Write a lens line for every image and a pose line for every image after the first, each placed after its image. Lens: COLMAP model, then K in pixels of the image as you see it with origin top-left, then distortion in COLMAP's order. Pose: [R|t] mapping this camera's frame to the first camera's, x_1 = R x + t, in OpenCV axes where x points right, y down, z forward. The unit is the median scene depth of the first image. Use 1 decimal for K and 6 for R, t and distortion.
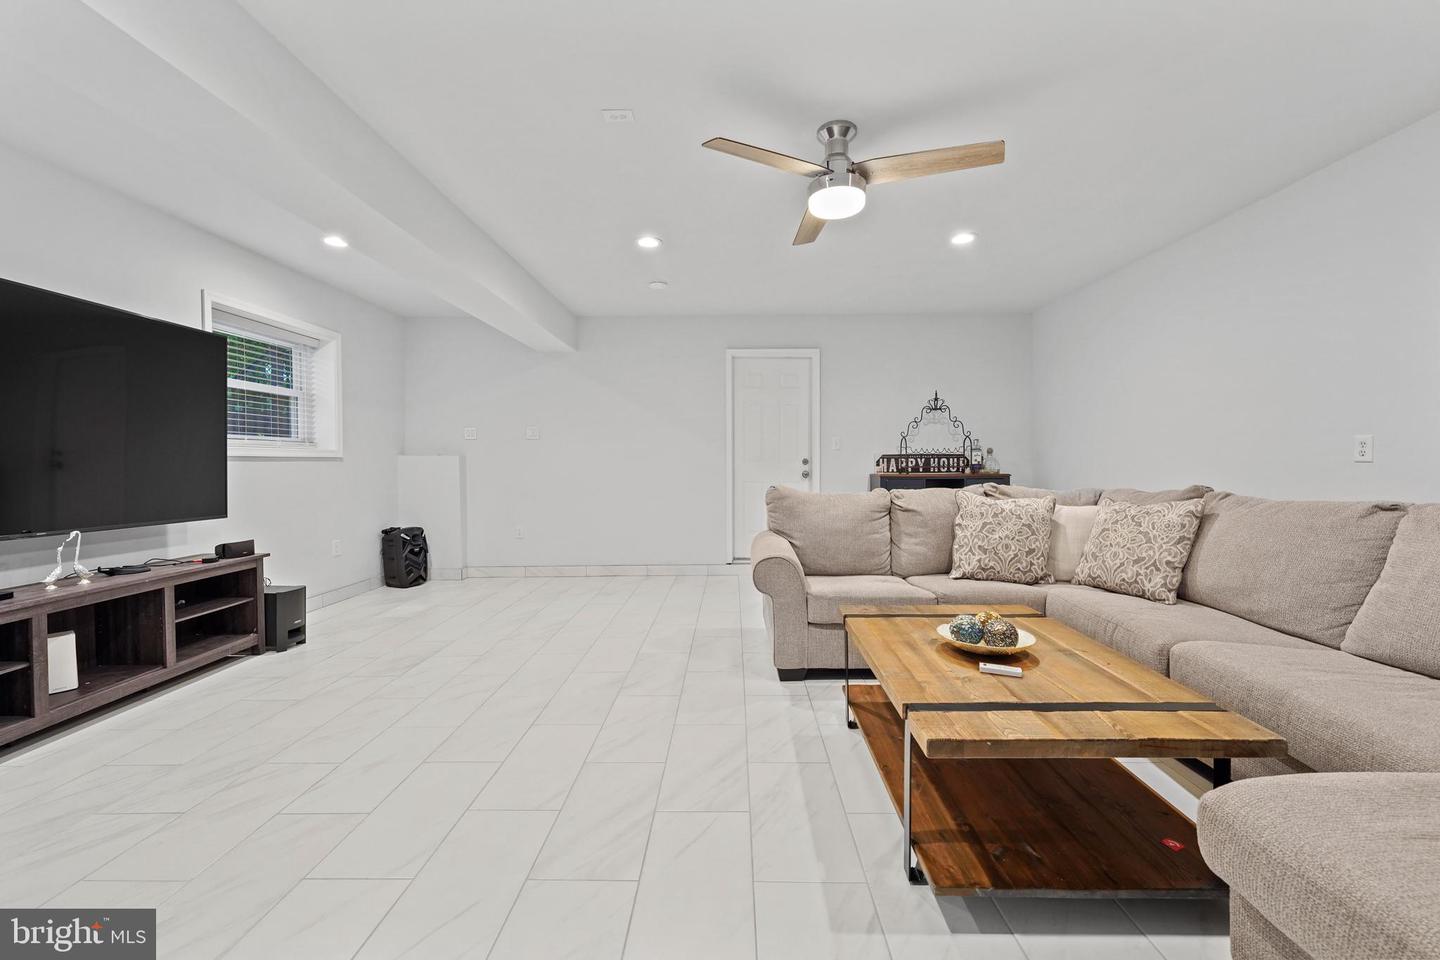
lens RADIAL K [[586.5, 0, 727.5], [0, 586.5, 474.6], [0, 0, 1]] dist [0.001529, -0.001701]
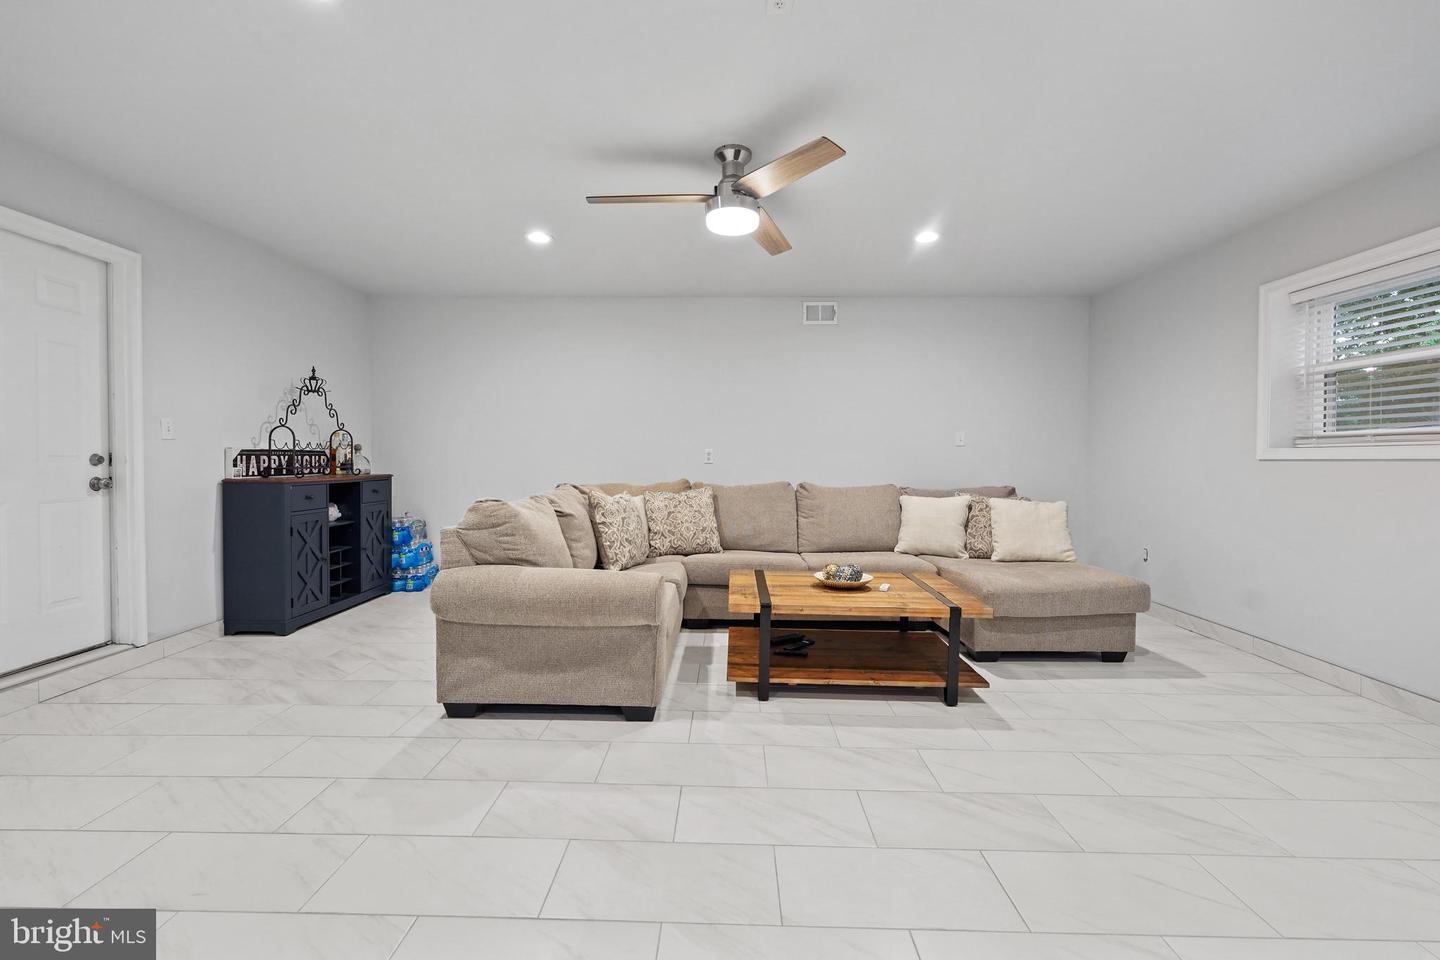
lens RADIAL K [[586.5, 0, 723.7], [0, 586.5, 473.5], [0, 0, 1]] dist [0.001529, -0.001701]
pose [[0.003337, -0.021032, 0.999773, -0.400227], [0.013638, 0.999687, 0.020984, -0.013869], [-0.999901, 0.013565, 0.003622, 0.467738]]
